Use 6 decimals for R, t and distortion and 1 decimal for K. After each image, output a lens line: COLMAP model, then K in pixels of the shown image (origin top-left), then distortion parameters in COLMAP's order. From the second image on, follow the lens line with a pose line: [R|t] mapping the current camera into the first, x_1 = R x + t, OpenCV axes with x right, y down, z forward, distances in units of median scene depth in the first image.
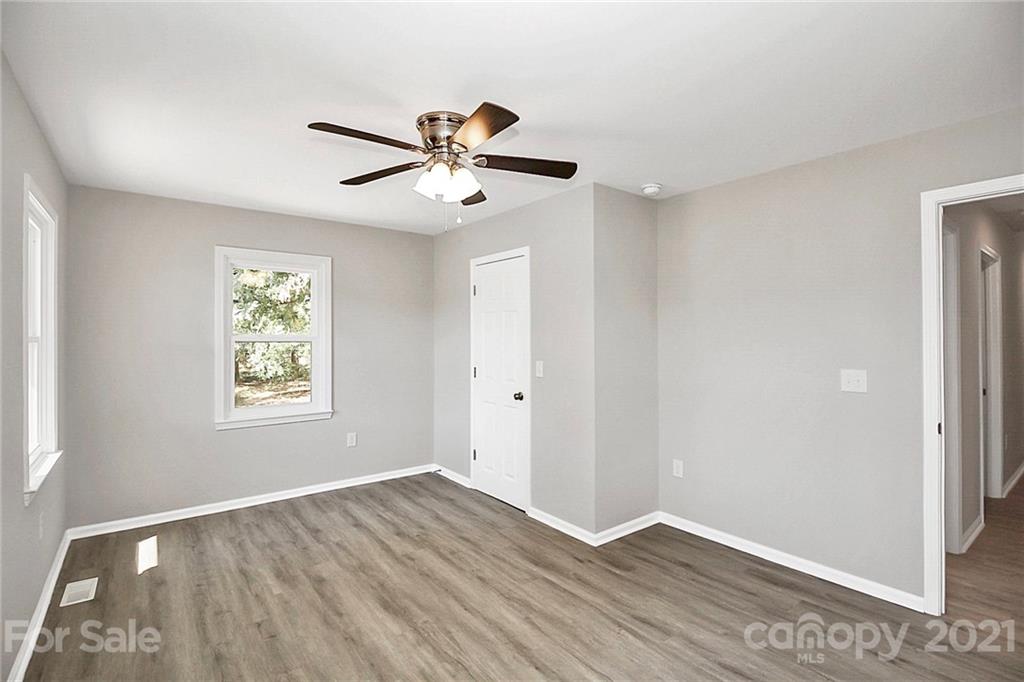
lens RADIAL K [[489.1, 0, 503.8], [0, 489.1, 337.2], [0, 0, 1]] dist [0.003376, -0.002438]
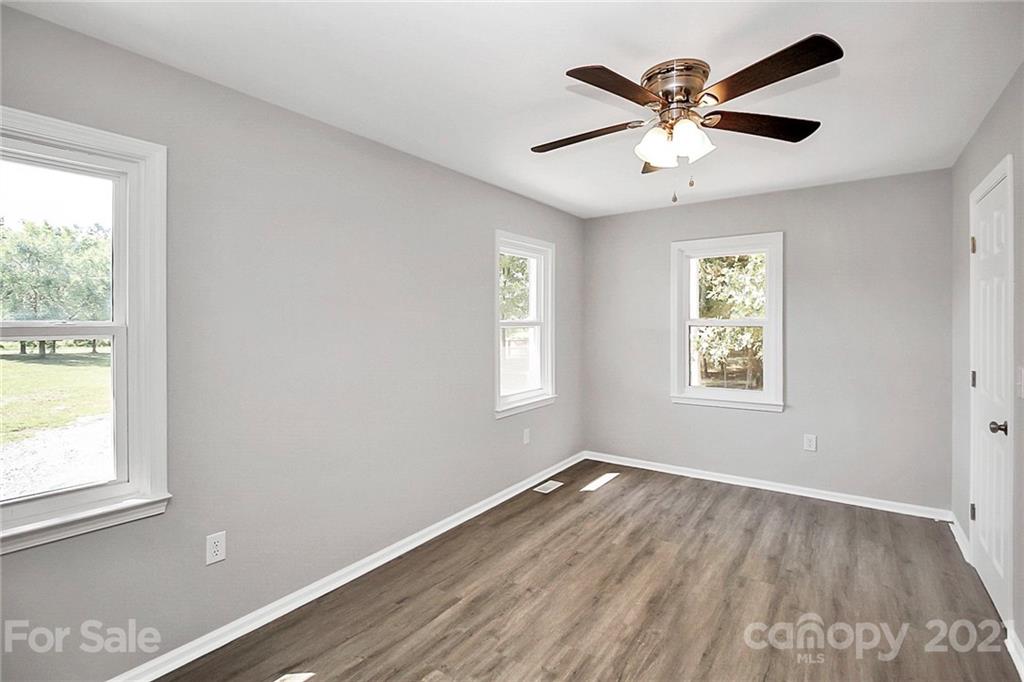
lens RADIAL K [[489.1, 0, 511.2], [0, 489.1, 326.0], [0, 0, 1]] dist [0.003376, -0.002438]
pose [[0.303333, 0.009382, -0.952838, 0.478591], [0.003599, 0.999933, 0.010992, -0.004269], [0.952878, -0.006763, 0.303279, 0.355901]]
